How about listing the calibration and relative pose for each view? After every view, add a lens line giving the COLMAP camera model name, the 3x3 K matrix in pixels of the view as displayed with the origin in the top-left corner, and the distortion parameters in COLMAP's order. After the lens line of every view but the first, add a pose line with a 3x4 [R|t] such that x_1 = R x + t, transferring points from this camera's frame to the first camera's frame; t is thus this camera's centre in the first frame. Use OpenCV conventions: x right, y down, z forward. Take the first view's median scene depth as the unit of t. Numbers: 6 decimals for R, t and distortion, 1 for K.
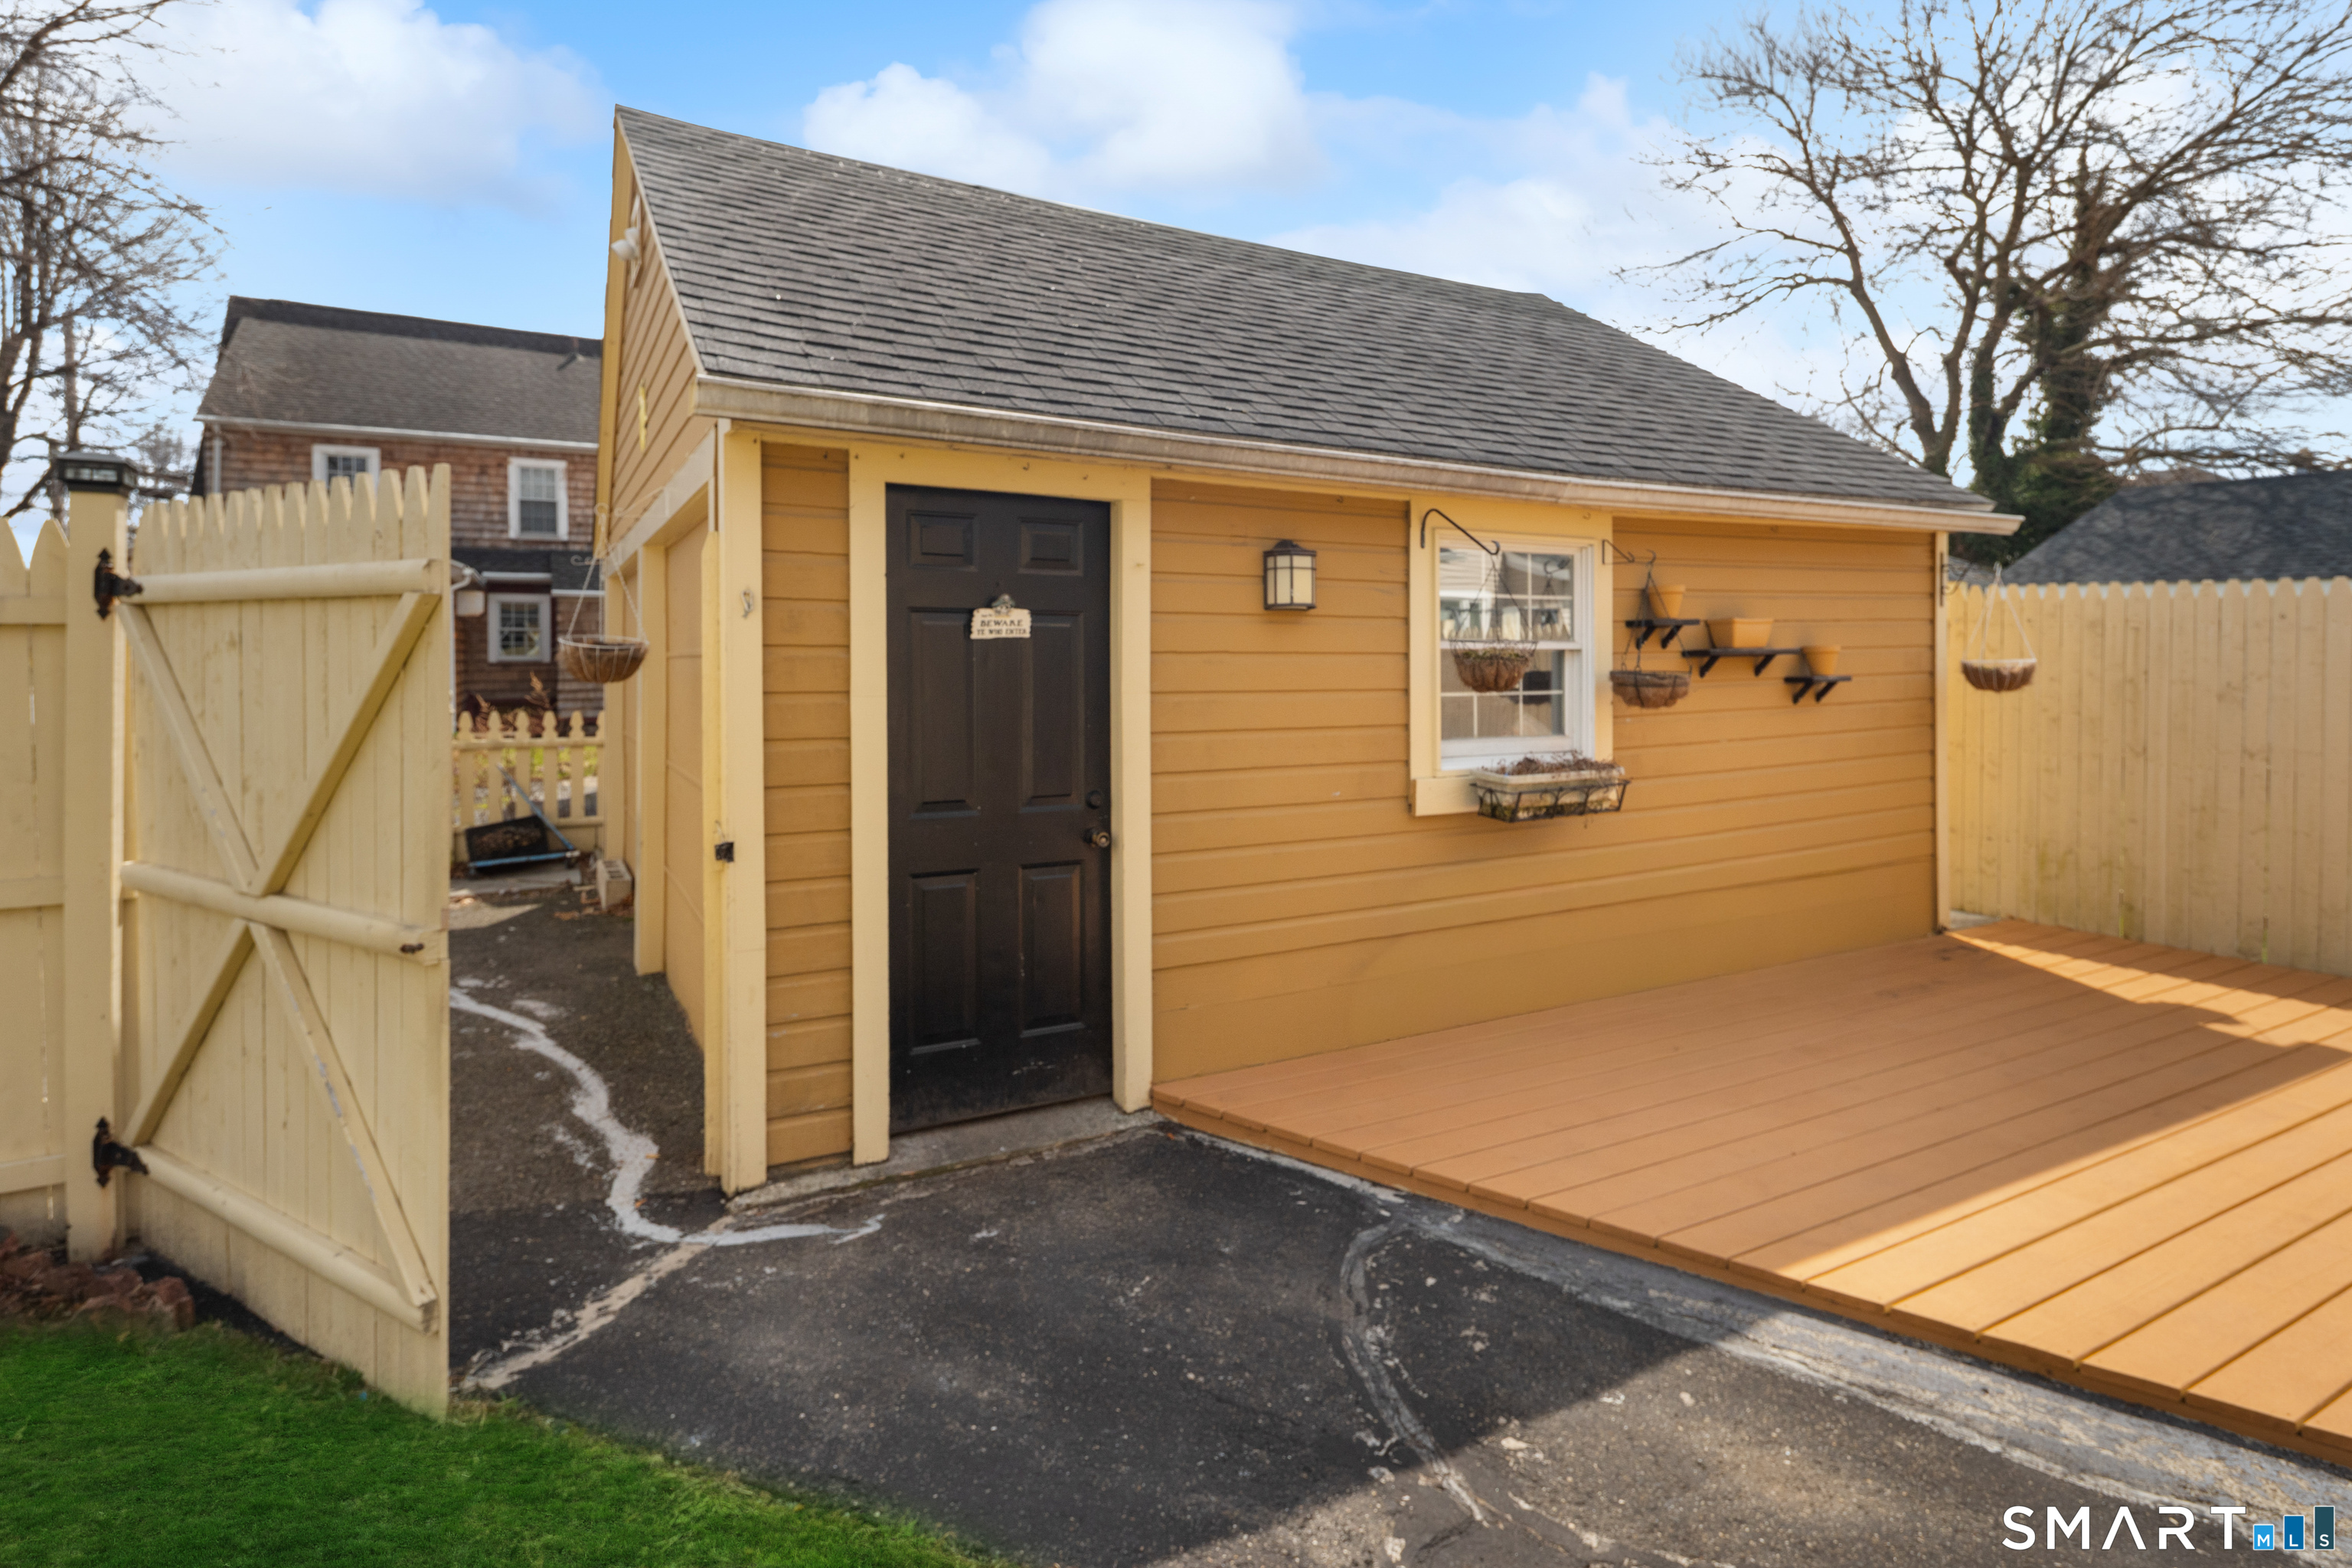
lens RADIAL K [[1190.8, 0, 1176.9], [0, 1190.8, 679.3], [0, 0, 1]] dist [0.000902, 0.000537]
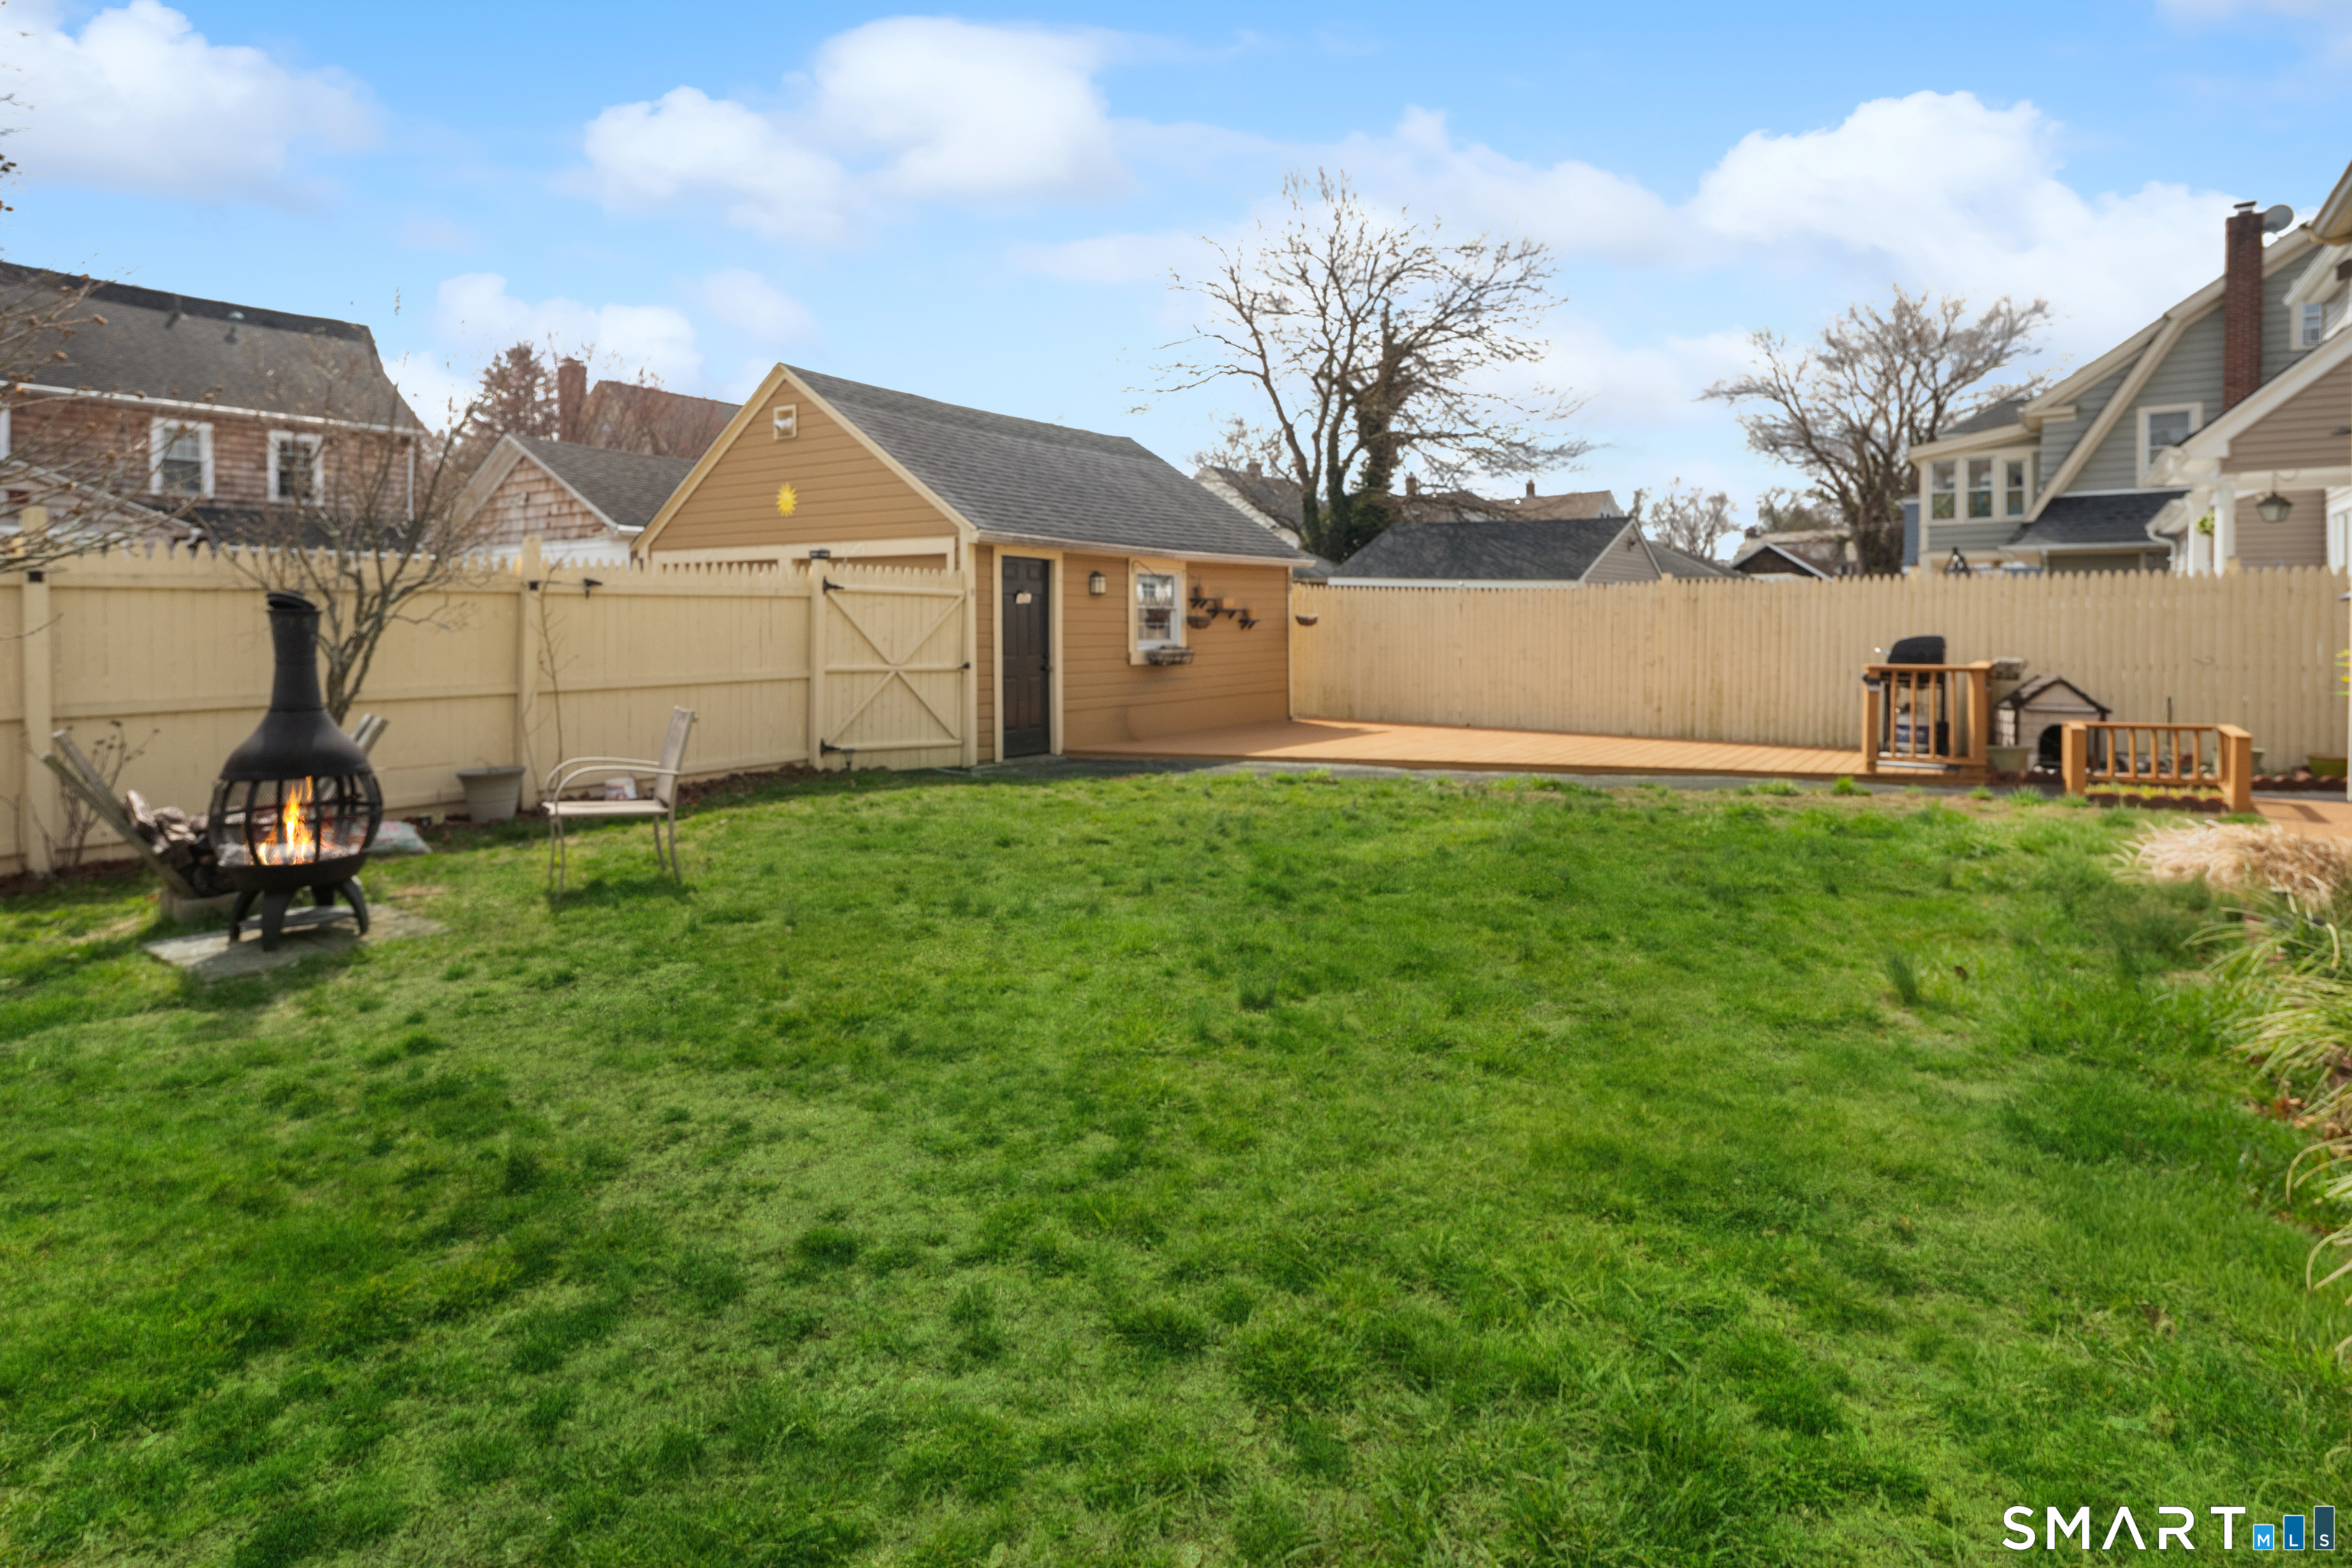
lens RADIAL K [[1151.6, 0, 1176.0], [0, 1151.6, 701.0], [0, 0, 1]] dist [-0.004901, -0.000409]
pose [[0.905049, -0.023579, 0.424653, -0.203845], [0.000466, 0.998516, 0.054449, 0.011005], [-0.425307, -0.049081, 0.903717, -0.364567]]
